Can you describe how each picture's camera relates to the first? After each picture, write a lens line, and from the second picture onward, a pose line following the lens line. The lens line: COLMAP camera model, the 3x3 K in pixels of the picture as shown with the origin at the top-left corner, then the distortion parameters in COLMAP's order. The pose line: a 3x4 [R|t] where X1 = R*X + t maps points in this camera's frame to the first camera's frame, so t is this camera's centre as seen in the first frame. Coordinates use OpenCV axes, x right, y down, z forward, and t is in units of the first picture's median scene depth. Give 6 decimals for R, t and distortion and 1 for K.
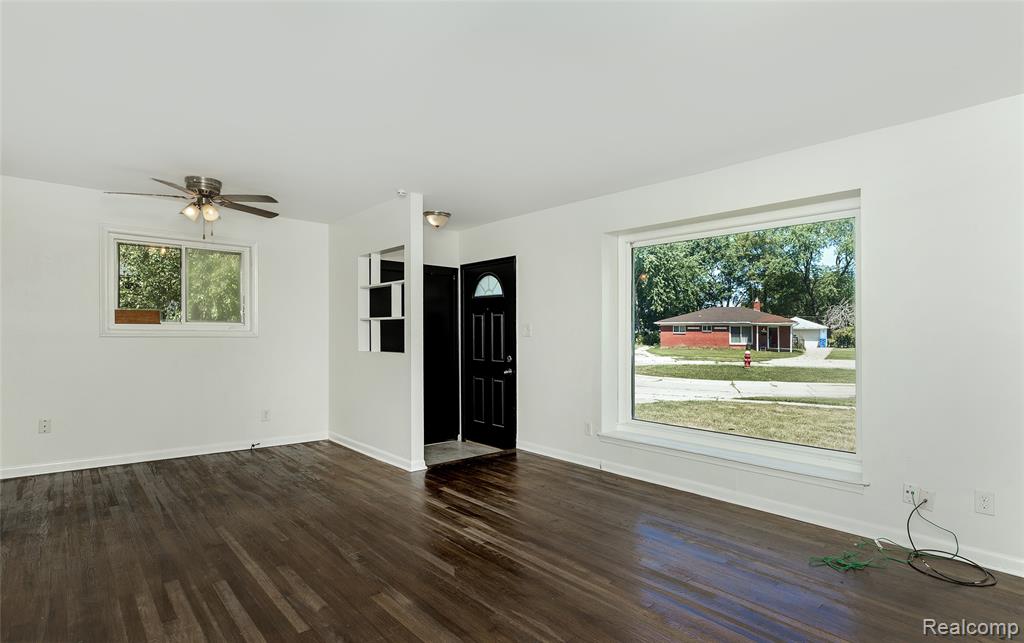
lens RADIAL K [[508.0, 0, 513.1], [0, 508.0, 326.7], [0, 0, 1]] dist [0.000796, -0.000321]
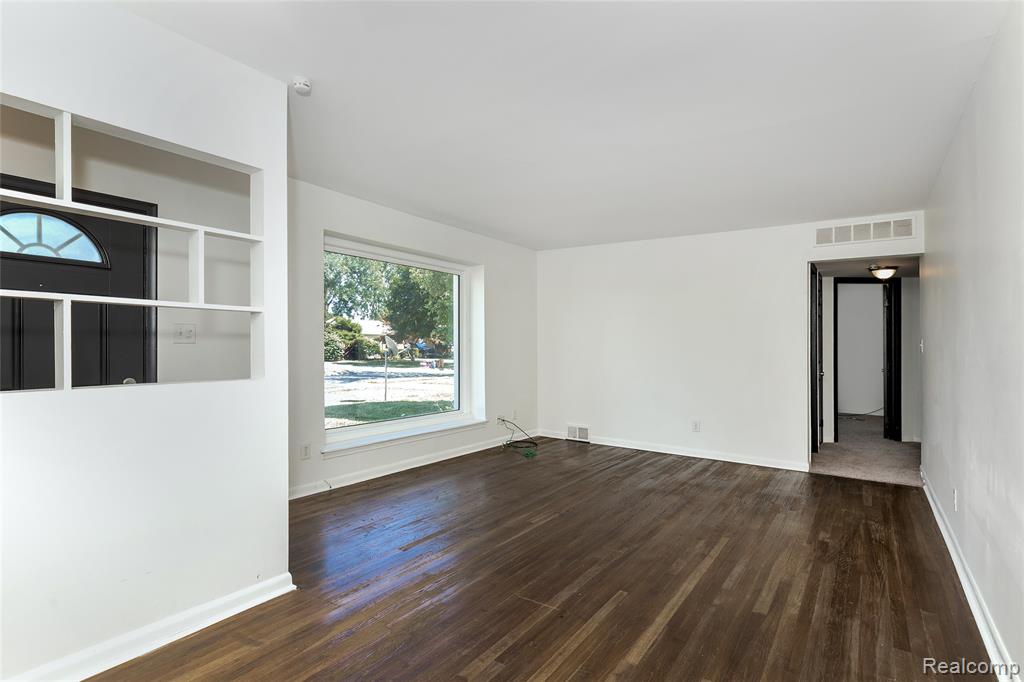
lens RADIAL K [[513.9, 0, 513.1], [0, 513.9, 341.6], [0, 0, 1]] dist [0.004939, -0.000454]
pose [[-0.229562, -0.005655, 0.973278, -1.394748], [-0.029632, 0.999560, -0.001181, 0.011465], [-0.972843, -0.029111, -0.229629, 1.564553]]
